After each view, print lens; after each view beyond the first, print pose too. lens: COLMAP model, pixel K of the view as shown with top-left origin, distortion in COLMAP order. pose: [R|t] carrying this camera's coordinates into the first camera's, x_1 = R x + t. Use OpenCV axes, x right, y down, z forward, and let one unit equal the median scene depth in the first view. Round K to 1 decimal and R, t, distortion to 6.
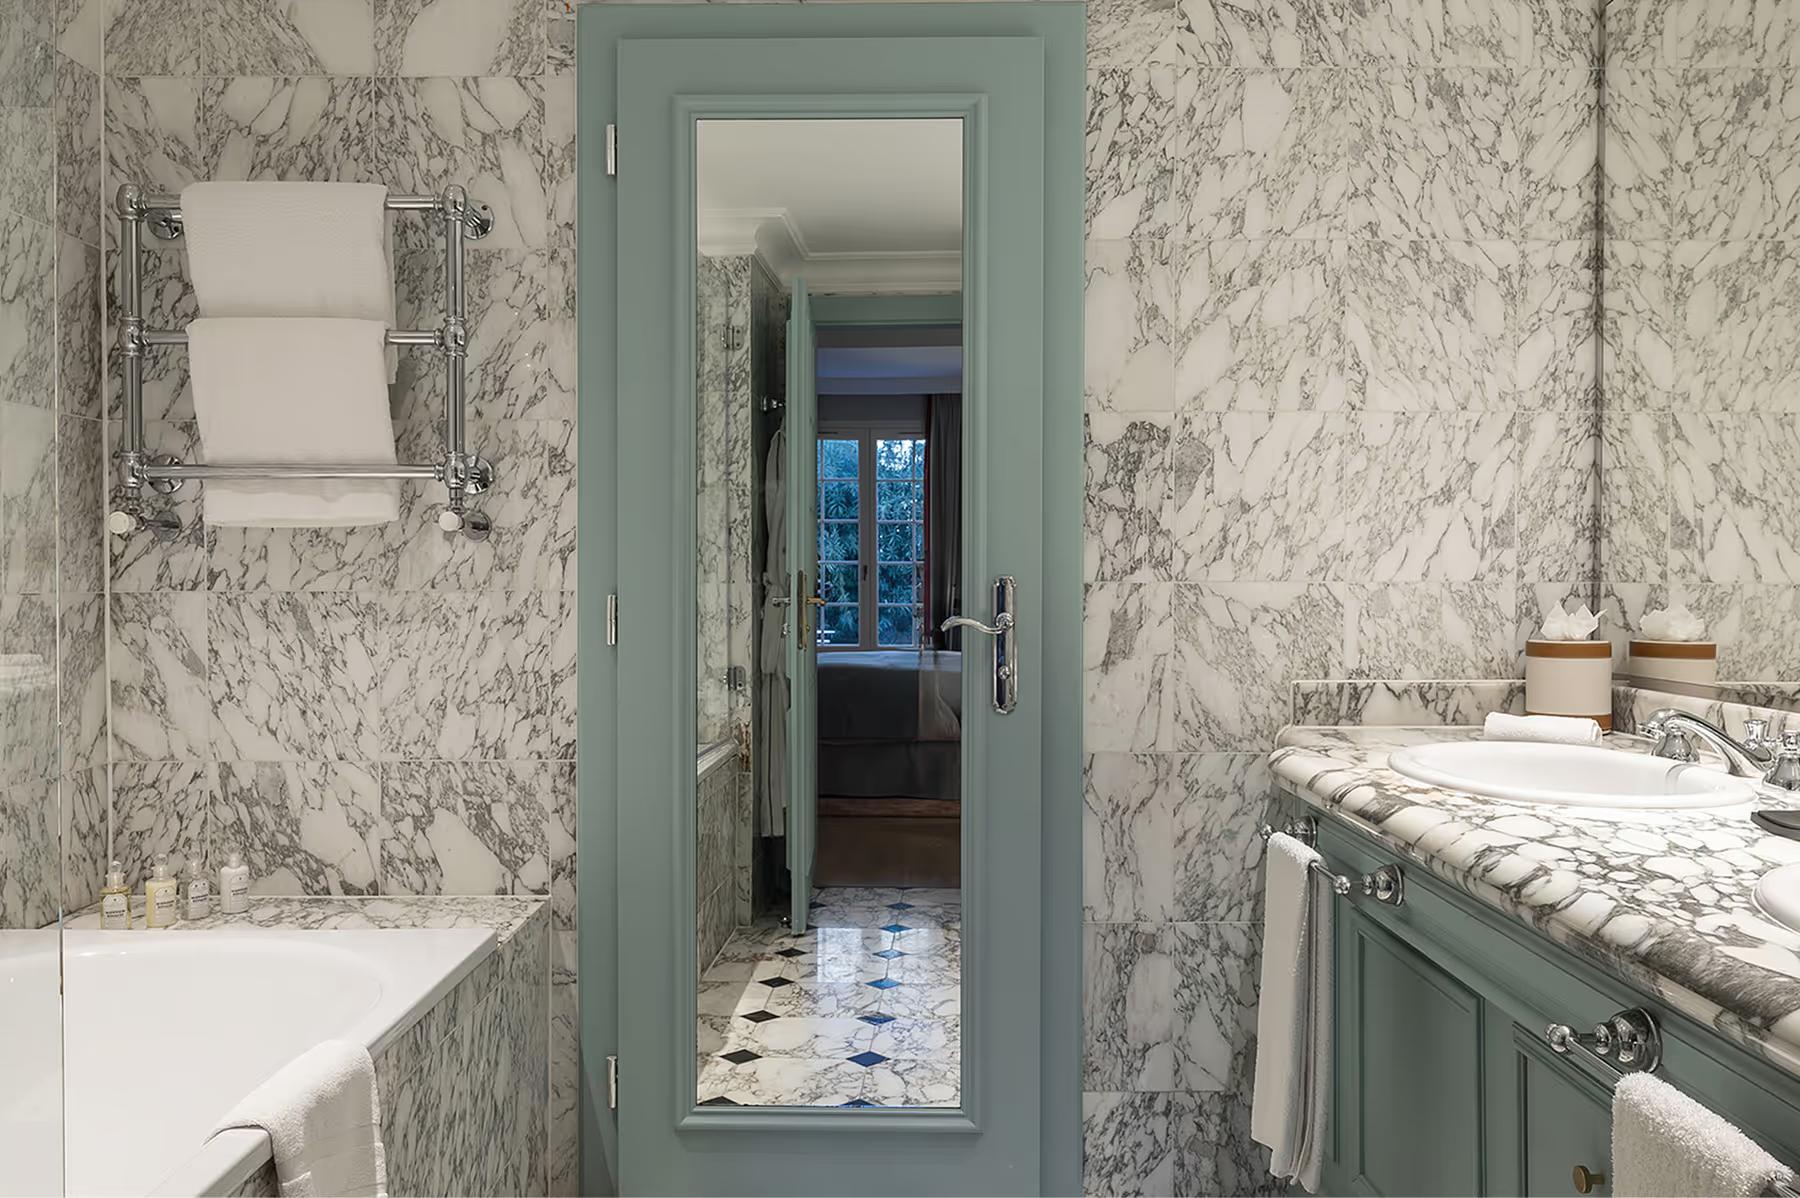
lens RADIAL K [[1403.5, 0, 900.0], [0, 1403.5, 599.0], [0, 0, 1]] dist [0.091721, 0.004149]
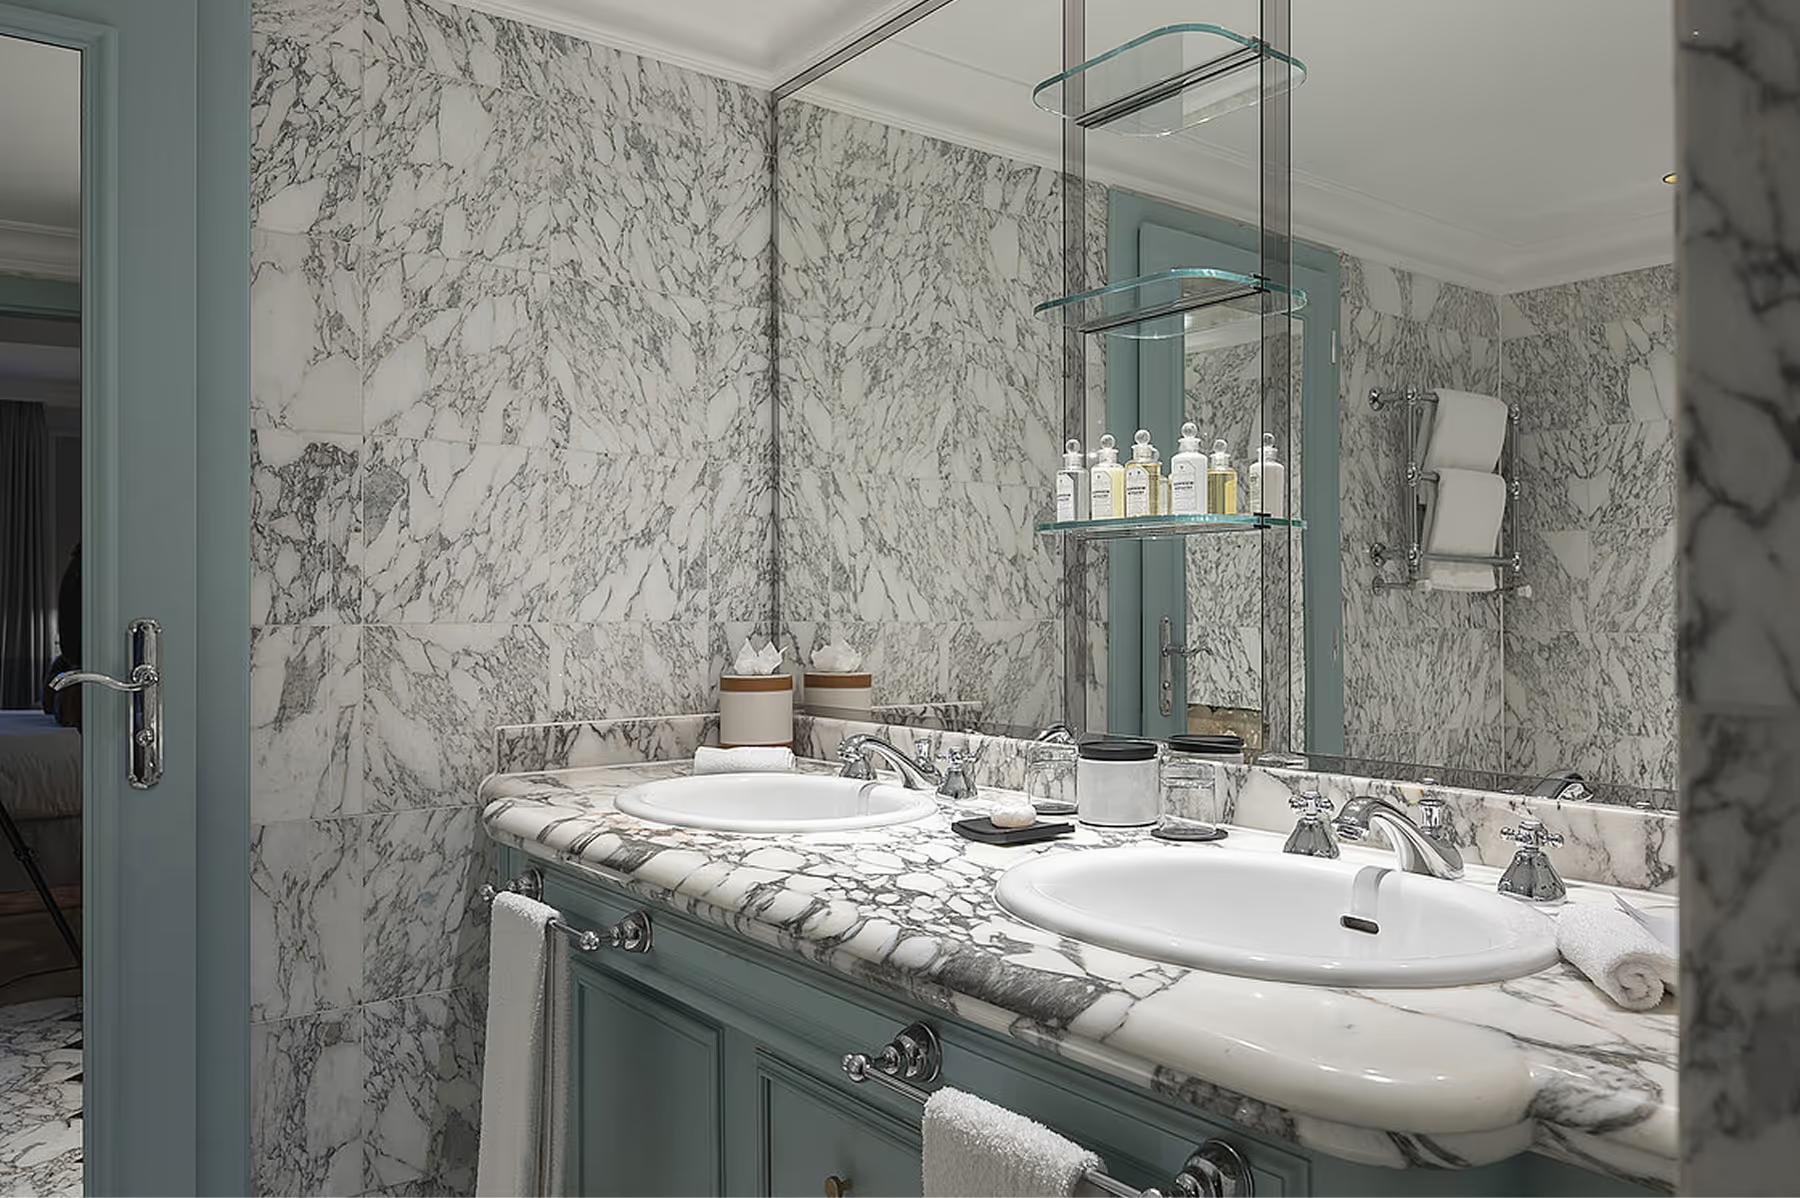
lens RADIAL K [[1342.4, 0, 900.3], [0, 1342.4, 613.0], [0, 0, 1]] dist [0.042681, -0.031598]
pose [[0.800635, -0.005336, 0.599128, -0.051144], [0.015790, 0.999801, -0.012196, -0.003758], [-0.598944, 0.019225, 0.800560, 0.116373]]
